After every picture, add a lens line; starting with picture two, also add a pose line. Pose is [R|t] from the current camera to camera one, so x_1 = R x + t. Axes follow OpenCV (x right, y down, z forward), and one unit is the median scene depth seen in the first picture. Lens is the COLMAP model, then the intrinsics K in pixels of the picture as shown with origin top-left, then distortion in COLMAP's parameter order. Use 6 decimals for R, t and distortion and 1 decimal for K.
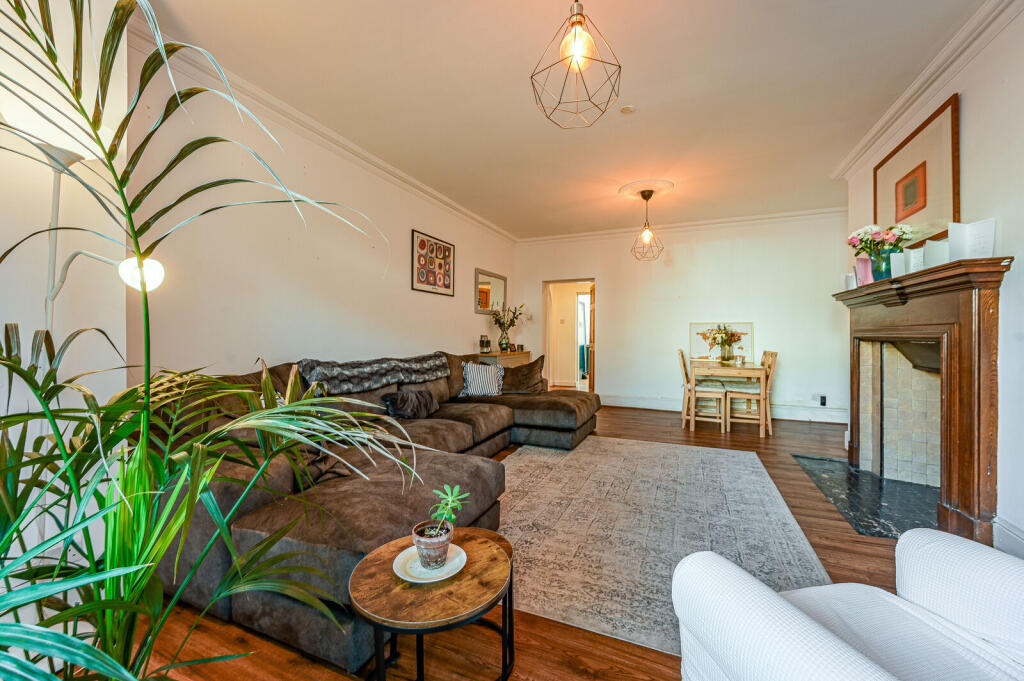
lens RADIAL K [[410.8, 0, 508.6], [0, 410.8, 336.5], [0, 0, 1]] dist [0.000405, 0.000241]
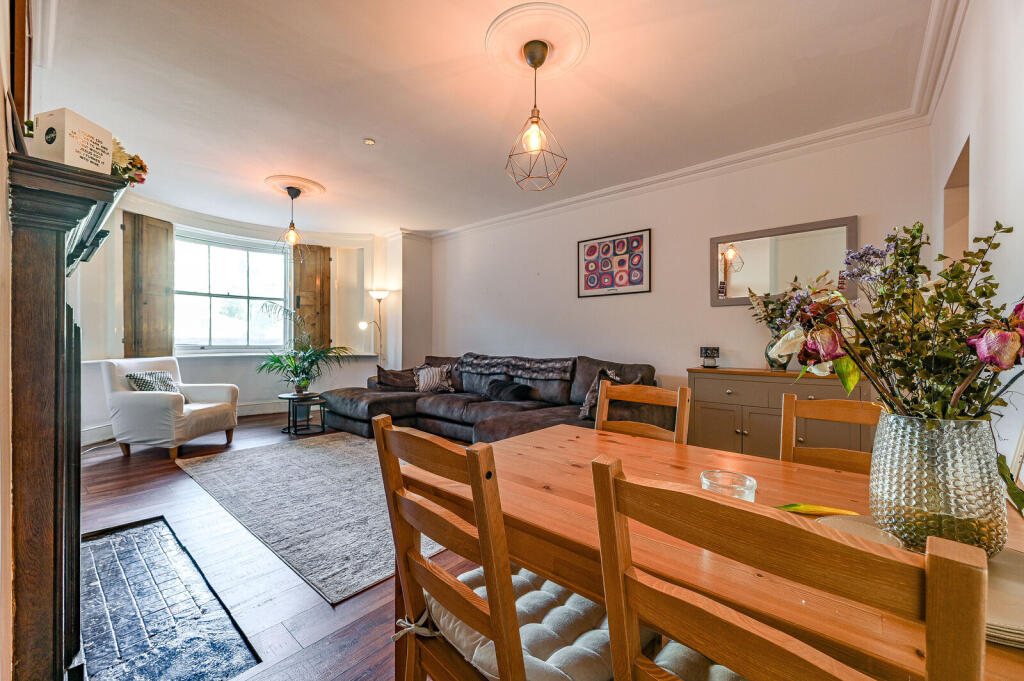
lens RADIAL K [[410.8, 0, 509.1], [0, 410.8, 339.1], [0, 0, 1]] dist [0.000405, 0.000241]
pose [[-0.302200, 0.001402, -0.953244, 0.799681], [-0.000491, 0.999999, 0.001626, -0.006126], [0.953244, 0.000959, -0.302199, 1.084068]]
